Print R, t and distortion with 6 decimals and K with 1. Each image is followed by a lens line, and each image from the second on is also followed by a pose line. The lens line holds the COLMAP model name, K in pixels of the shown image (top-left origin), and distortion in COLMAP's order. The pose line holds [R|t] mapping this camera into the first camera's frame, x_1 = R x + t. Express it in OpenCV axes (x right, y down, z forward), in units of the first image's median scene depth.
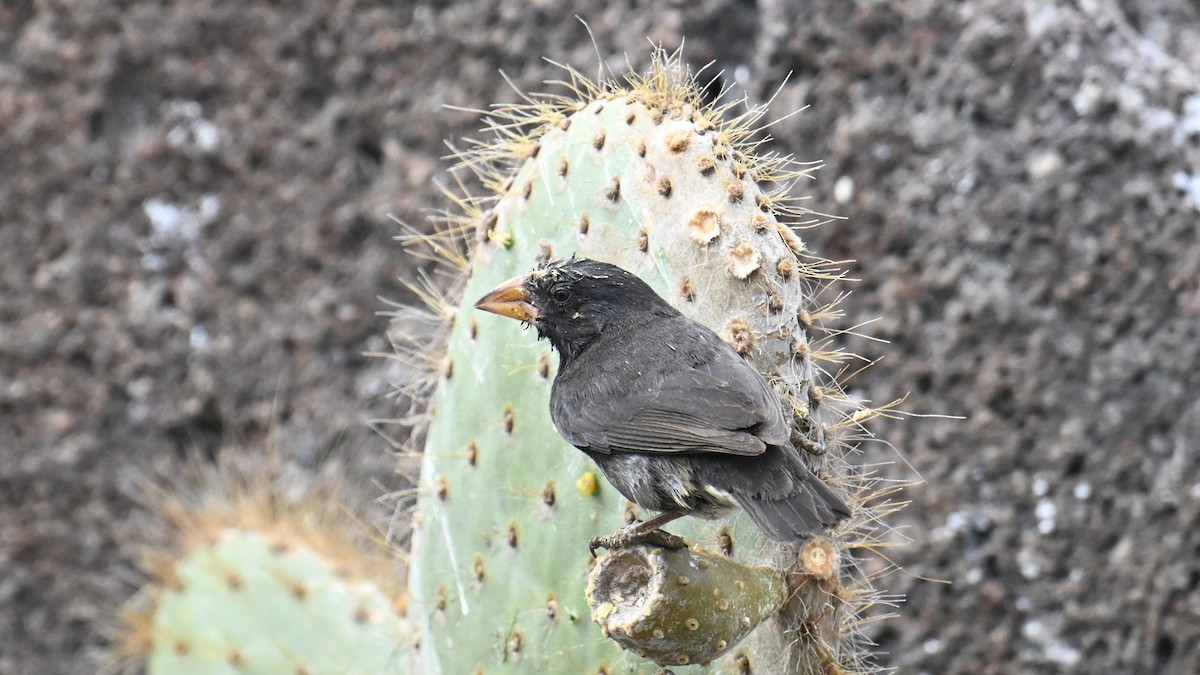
lens RADIAL K [[478.5, 0, 600.0], [0, 478.5, 337.5], [0, 0, 1]] dist [-0.006976, -0.000211]
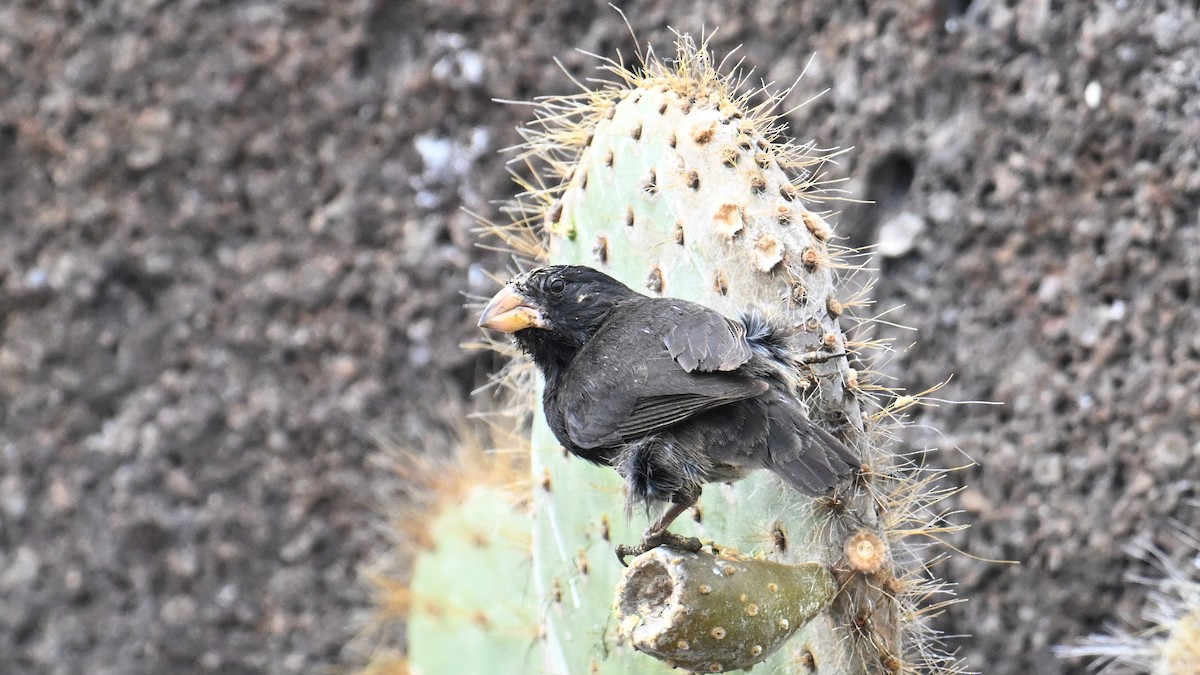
lens RADIAL K [[488.1, 0, 610.7], [0, 488.1, 346.1], [0, 0, 1]] dist [-0.008856, -0.000022]
pose [[0.998037, -0.061791, -0.010244, -0.476898], [0.061827, 0.998082, 0.003269, 0.133350], [0.010023, -0.003896, 0.999942, 0.006598]]
